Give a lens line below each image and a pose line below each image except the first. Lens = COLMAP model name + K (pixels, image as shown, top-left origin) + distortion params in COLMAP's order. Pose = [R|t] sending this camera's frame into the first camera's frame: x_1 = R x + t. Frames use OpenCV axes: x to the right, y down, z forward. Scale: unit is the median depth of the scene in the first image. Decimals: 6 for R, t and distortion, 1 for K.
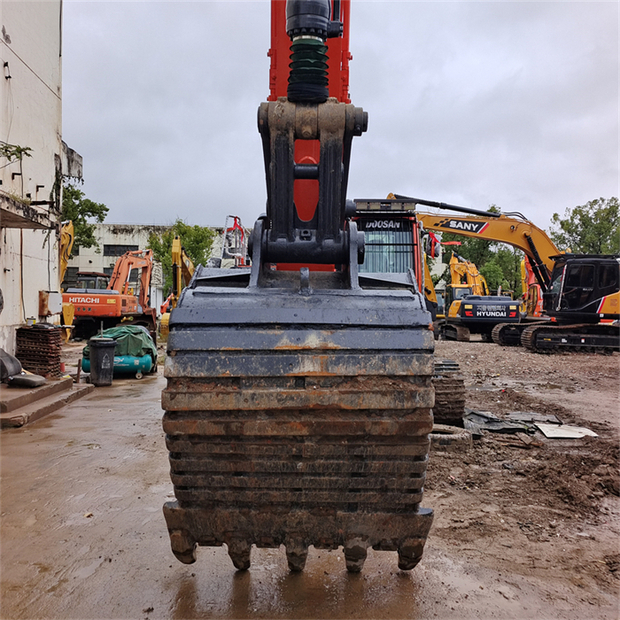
lens RADIAL K [[556.0, 0, 316.1], [0, 556.0, 311.8], [0, 0, 1]] dist [0.025711, 0.016179]
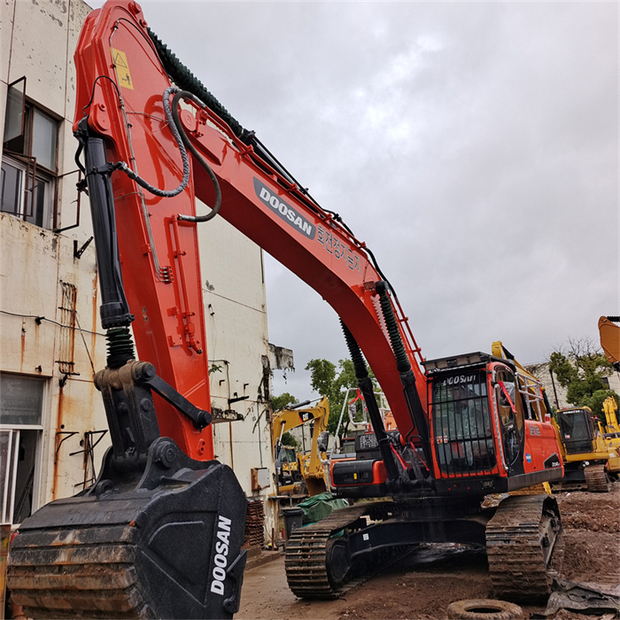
lens RADIAL K [[556.0, 0, 316.1], [0, 556.0, 311.8], [0, 0, 1]] dist [0.025711, 0.016179]
pose [[0.844591, -0.223475, -0.486545, 0.273269], [0.090574, 0.955266, -0.281535, -0.008332], [0.527696, 0.193714, 0.827050, -0.002424]]
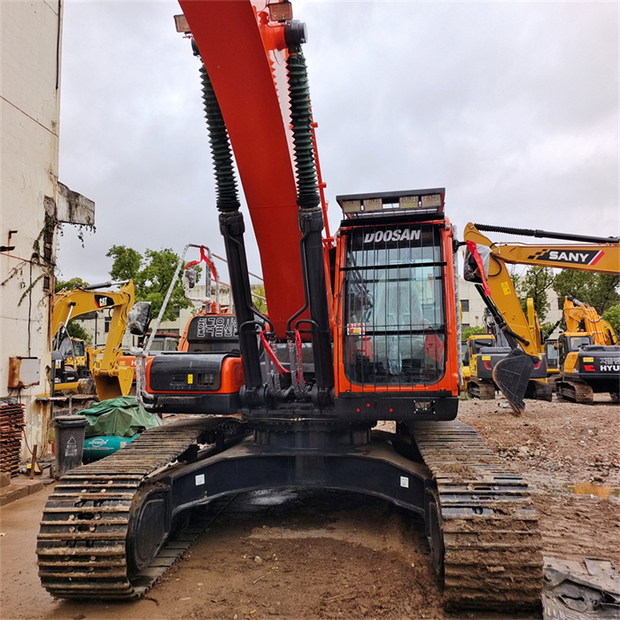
lens RADIAL K [[556.0, 0, 316.1], [0, 556.0, 311.8], [0, 0, 1]] dist [0.025711, 0.016179]
pose [[0.979992, -0.041233, -0.194720, 0.099541], [0.021729, 0.994623, -0.101261, -0.009345], [0.197848, 0.095004, 0.975618, 0.256589]]
